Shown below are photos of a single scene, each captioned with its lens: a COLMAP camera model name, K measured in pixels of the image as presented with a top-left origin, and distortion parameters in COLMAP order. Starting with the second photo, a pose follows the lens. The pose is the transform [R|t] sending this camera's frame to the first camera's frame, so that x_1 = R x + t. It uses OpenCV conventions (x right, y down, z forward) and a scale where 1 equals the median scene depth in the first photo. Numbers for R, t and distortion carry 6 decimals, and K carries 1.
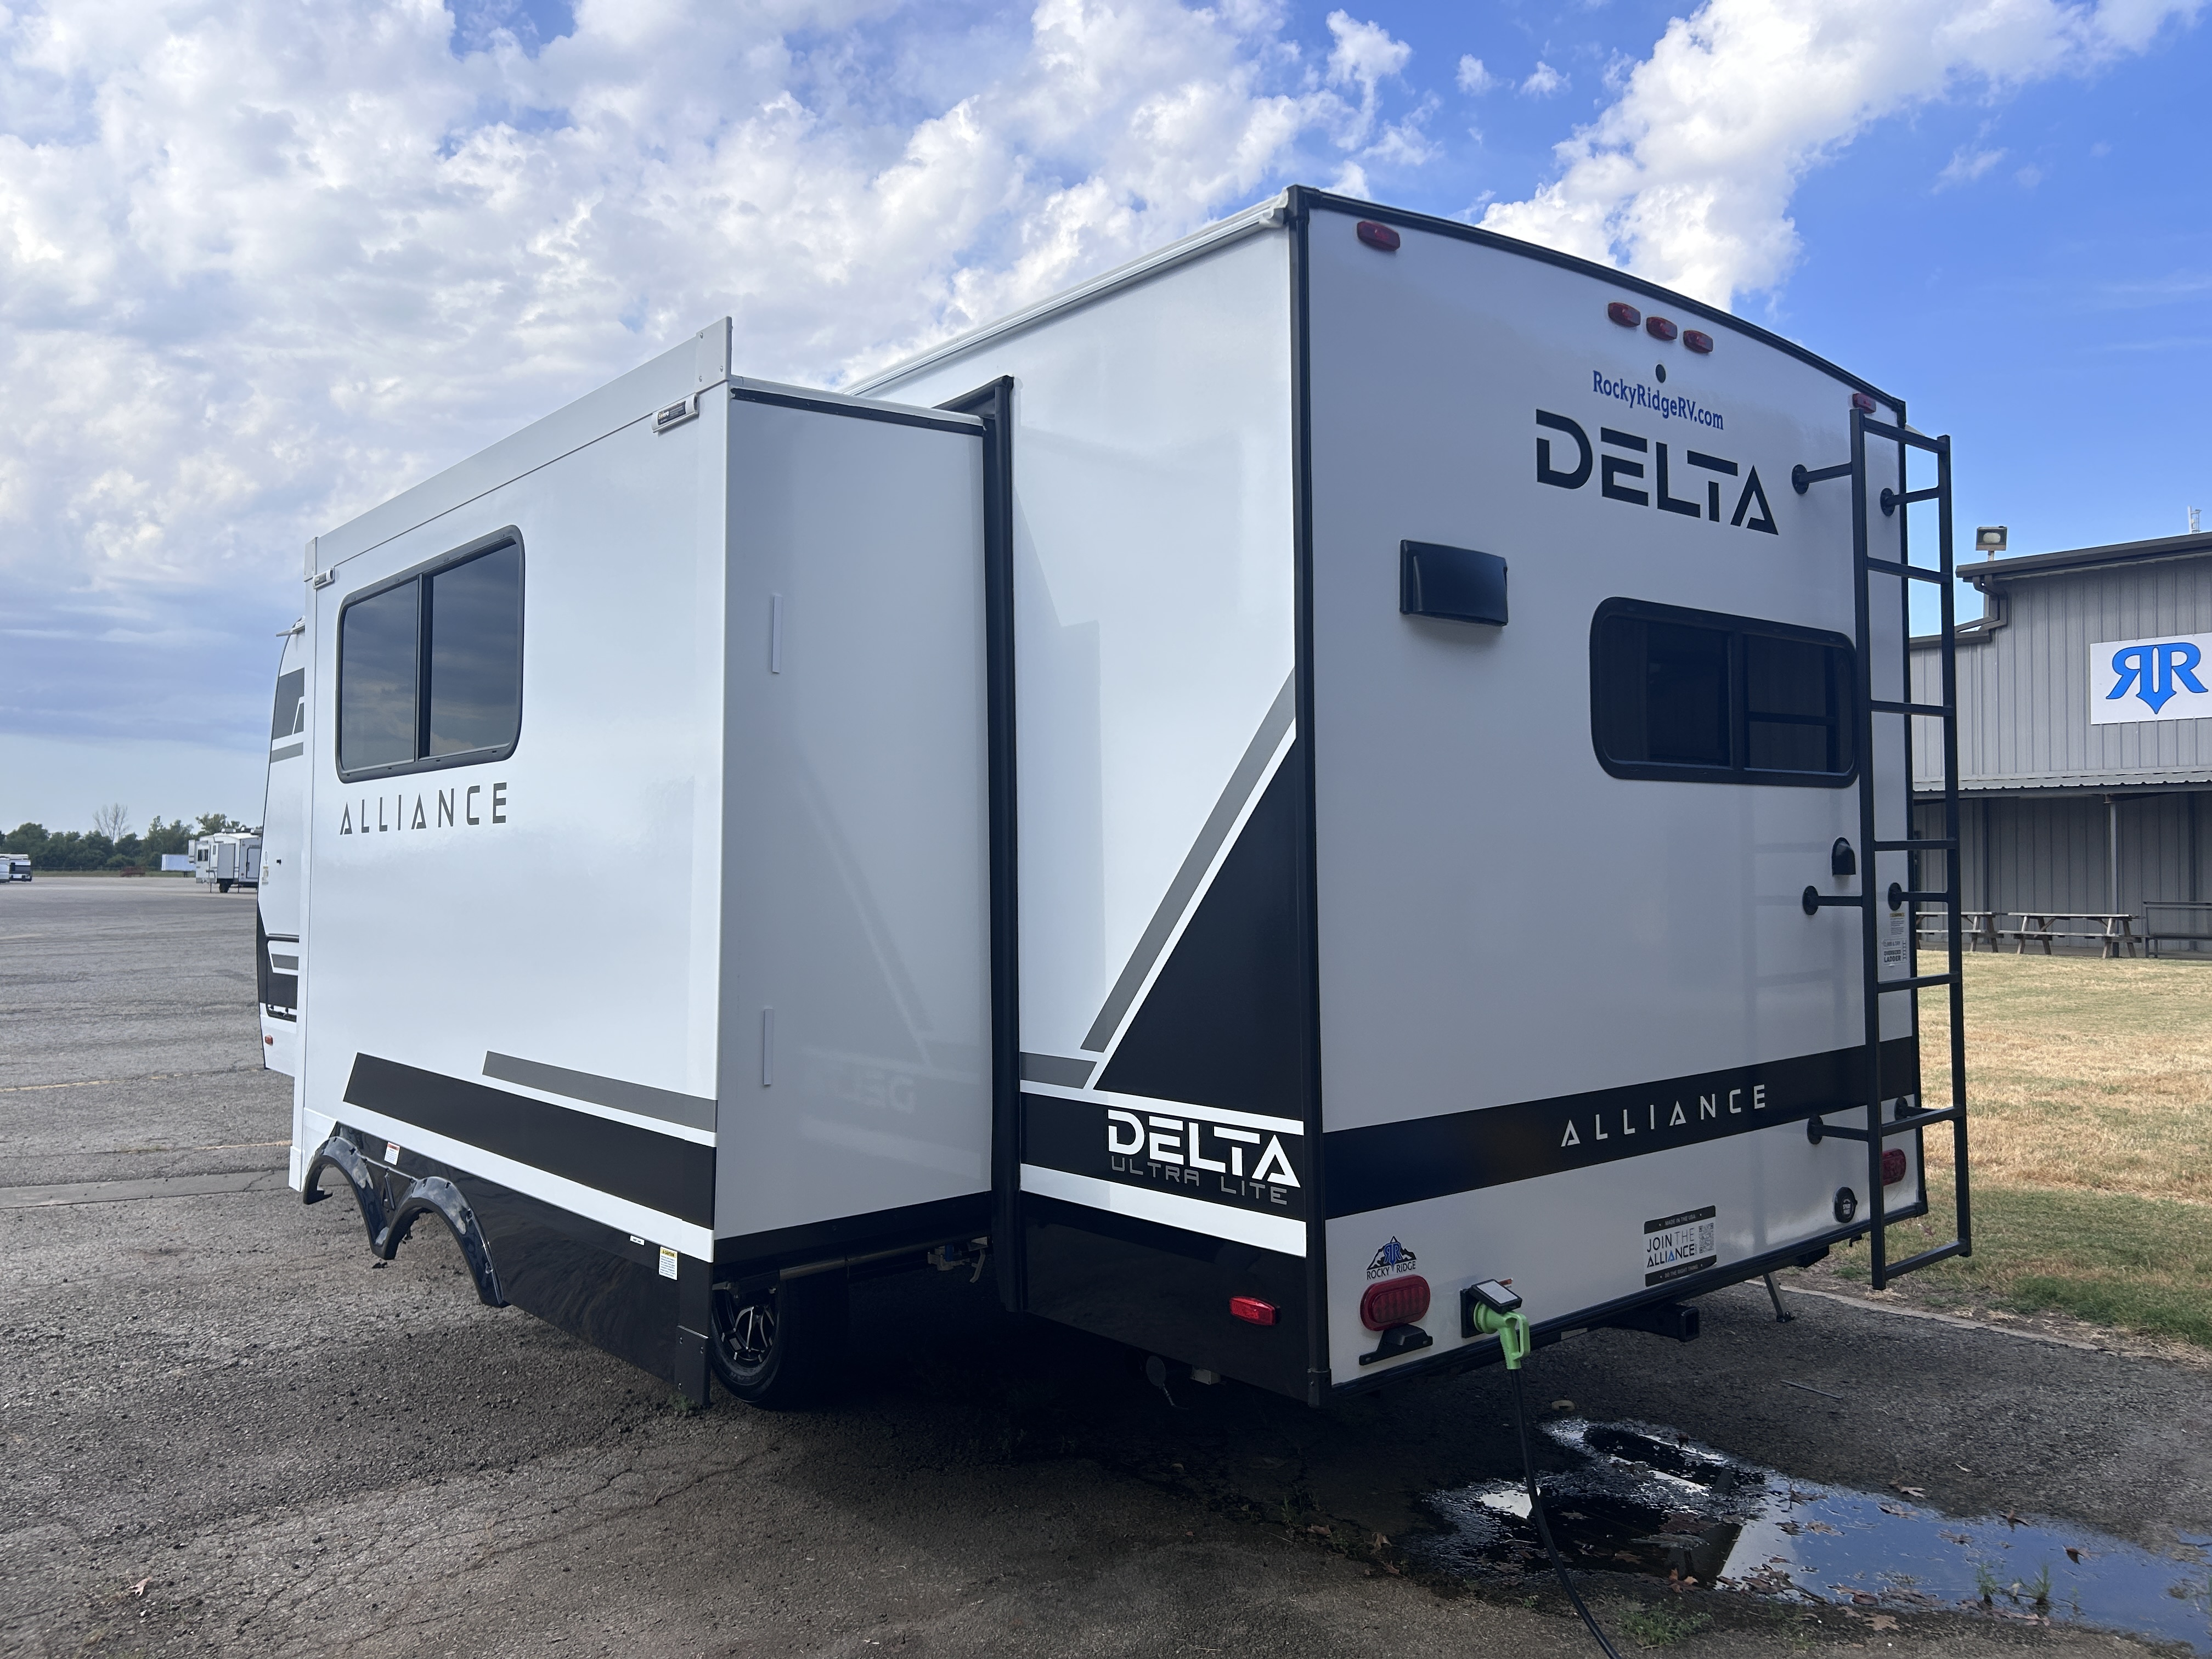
lens RADIAL K [[1672.4, 0, 1106.3], [0, 1672.4, 819.4], [0, 0, 1]] dist [0.044859, -0.044537]
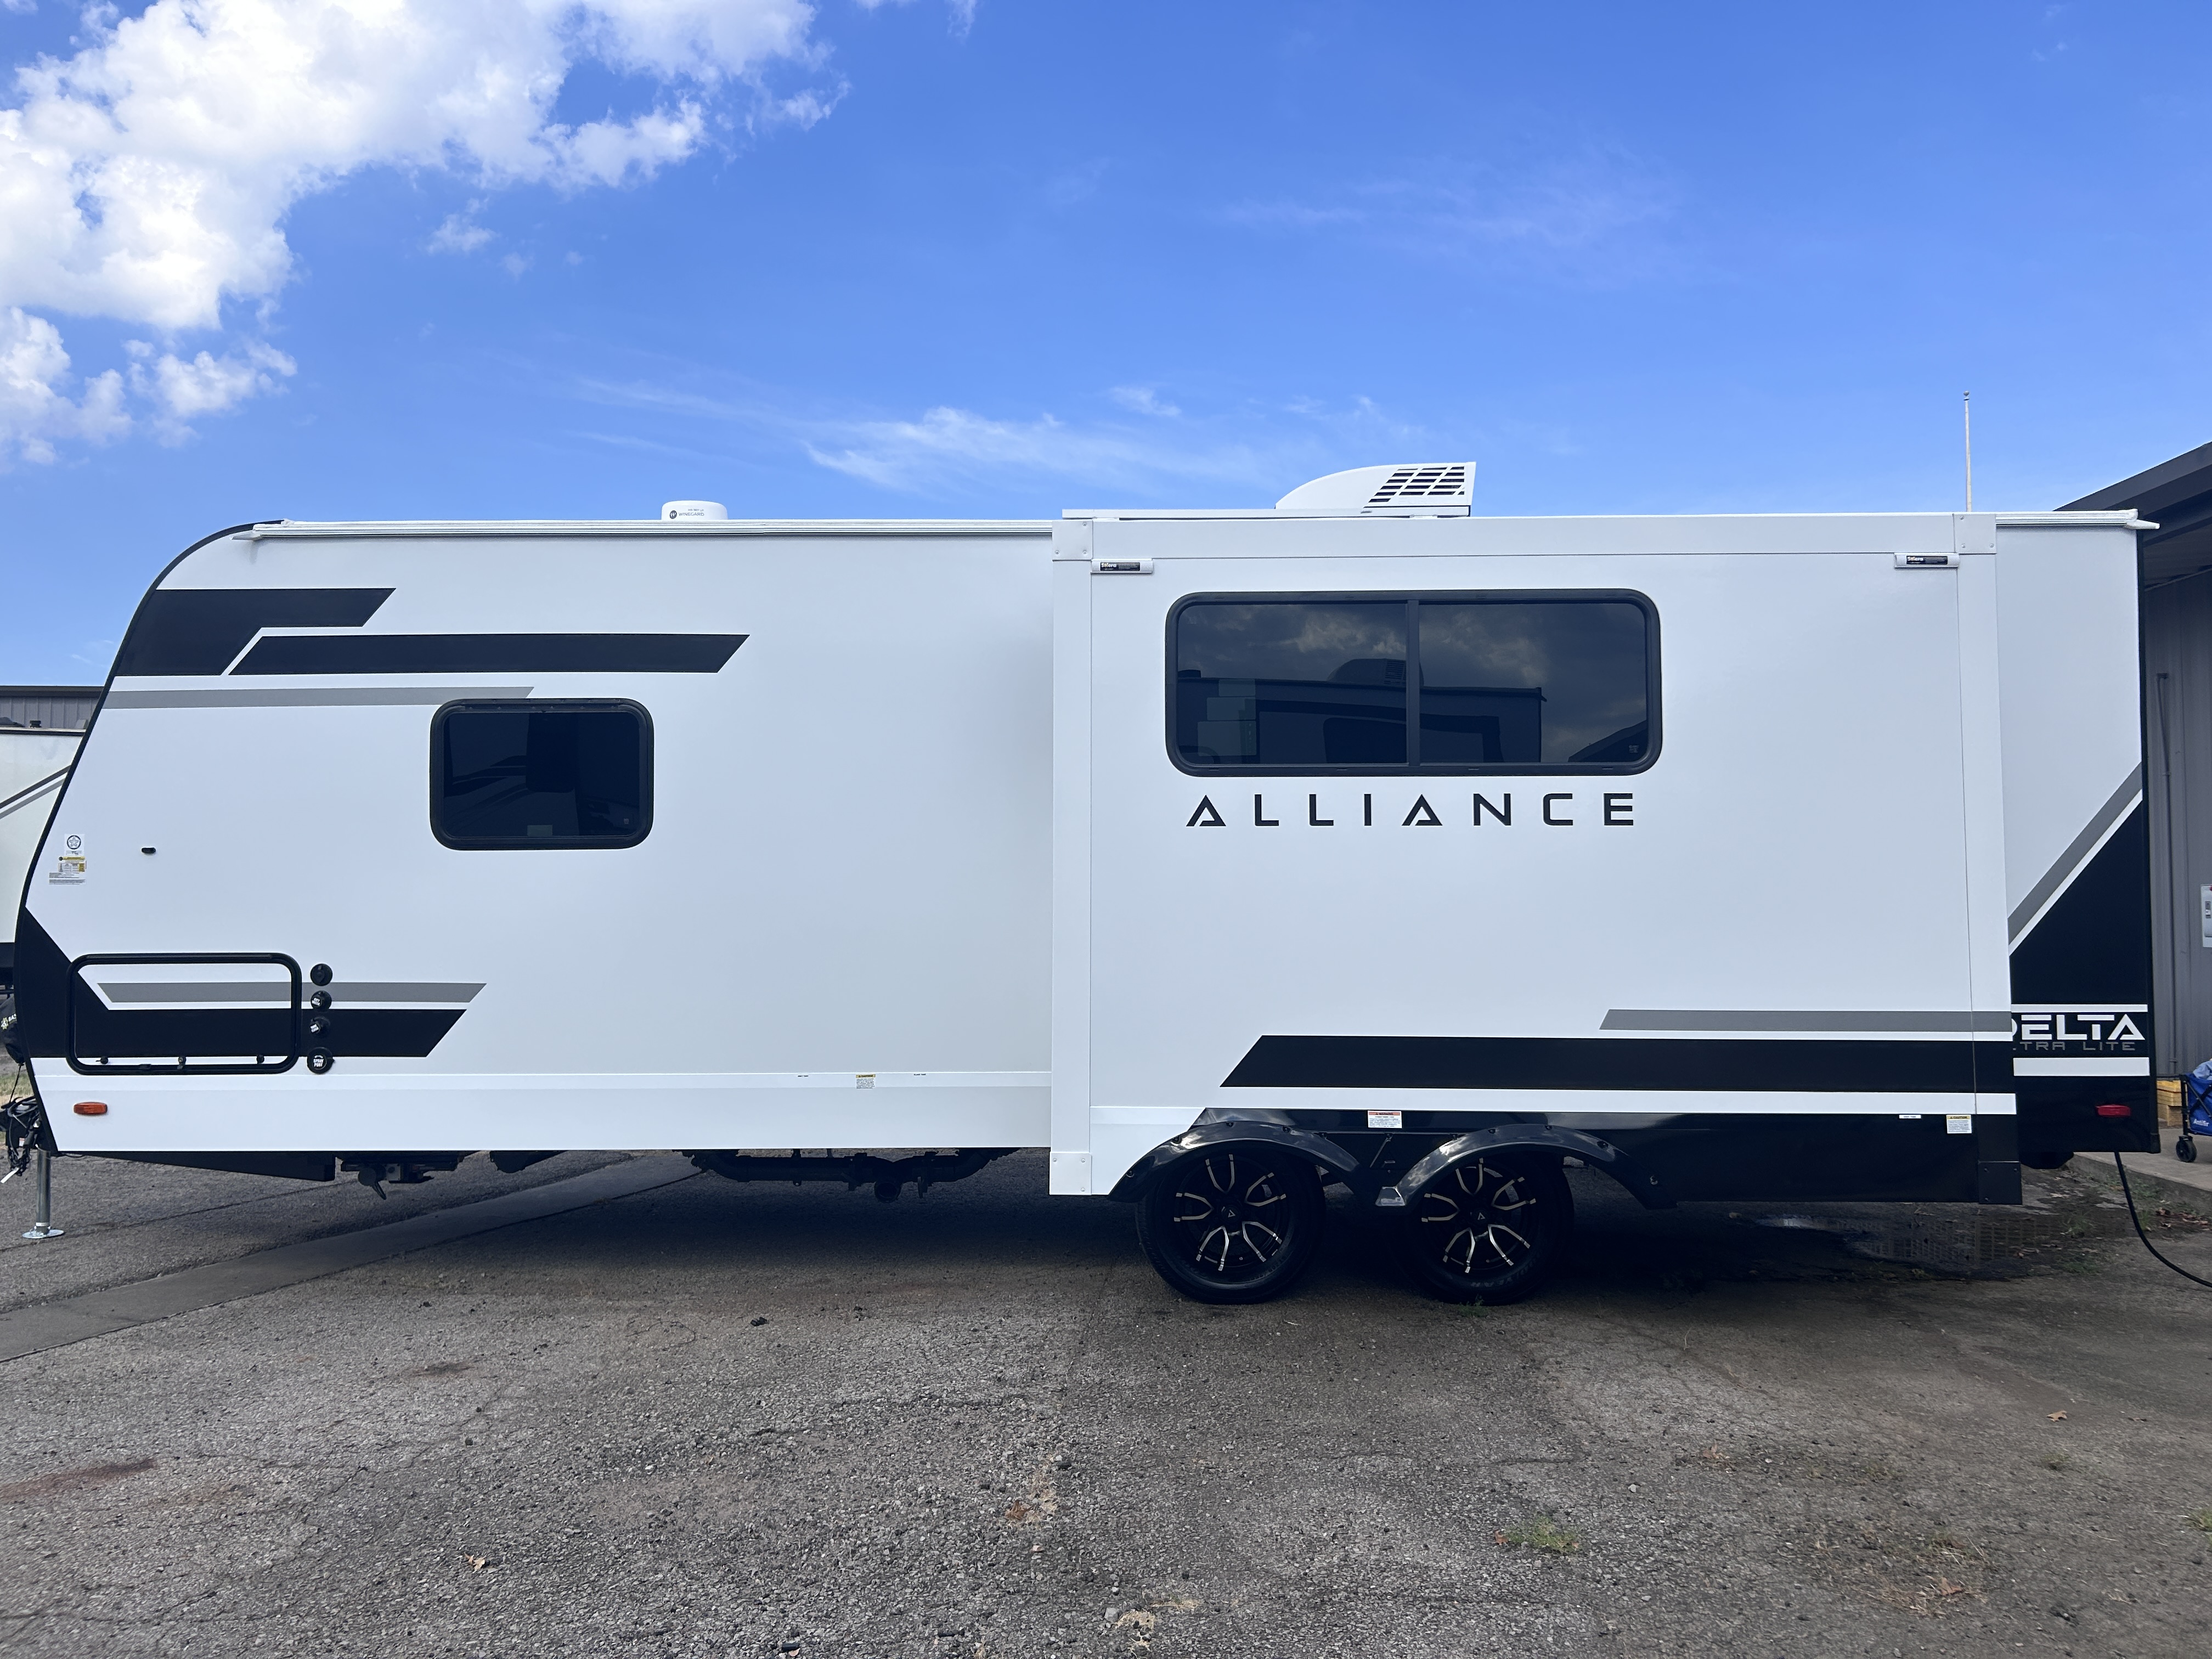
lens RADIAL K [[1672.4, 0, 1108.0], [0, 1672.4, 810.9], [0, 0, 1]] dist [0.044859, -0.044537]
pose [[0.656788, 0.044765, 0.752746, -1.671166], [-0.026636, 0.998991, -0.036168, 0.050288], [-0.753605, 0.003705, 0.657317, 0.505187]]
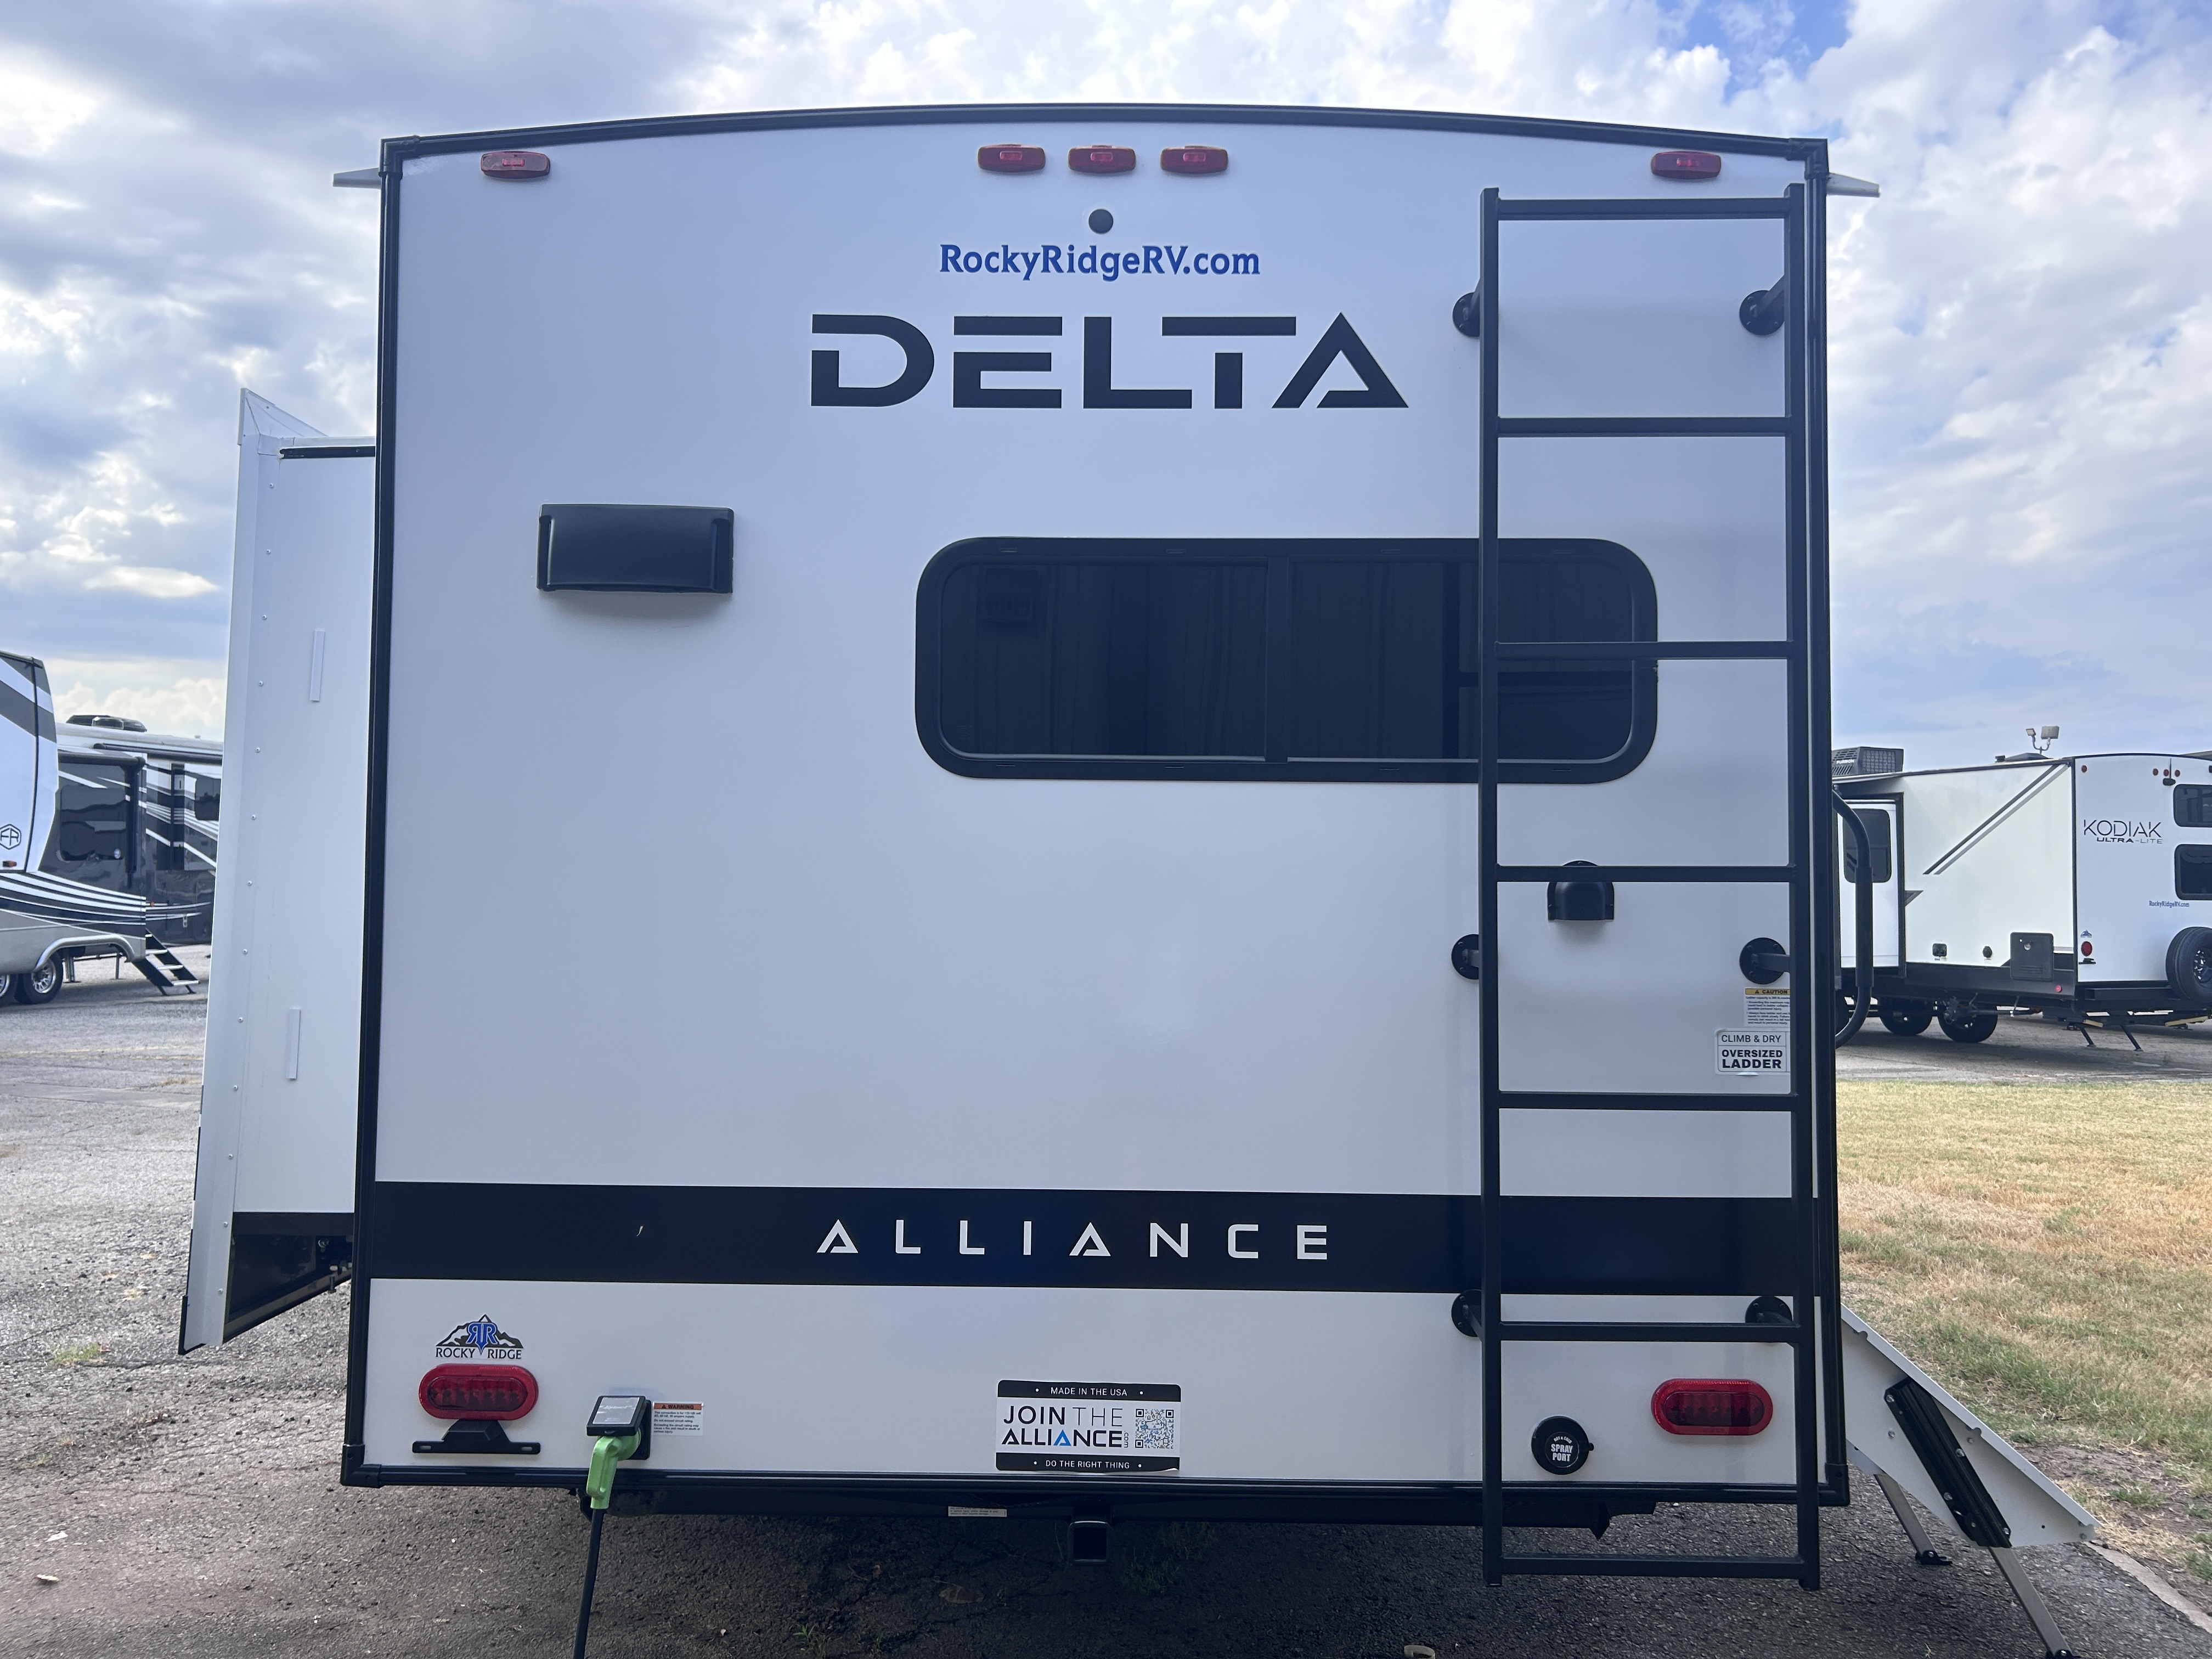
lens RADIAL K [[1672.4, 0, 1116.6], [0, 1672.4, 820.6], [0, 0, 1]] dist [0.044859, -0.044537]
pose [[0.751384, -0.010943, -0.659774, 0.821681], [-0.001854, 0.999824, -0.018694, 0.008568], [0.659862, 0.015270, 0.751231, 0.465863]]
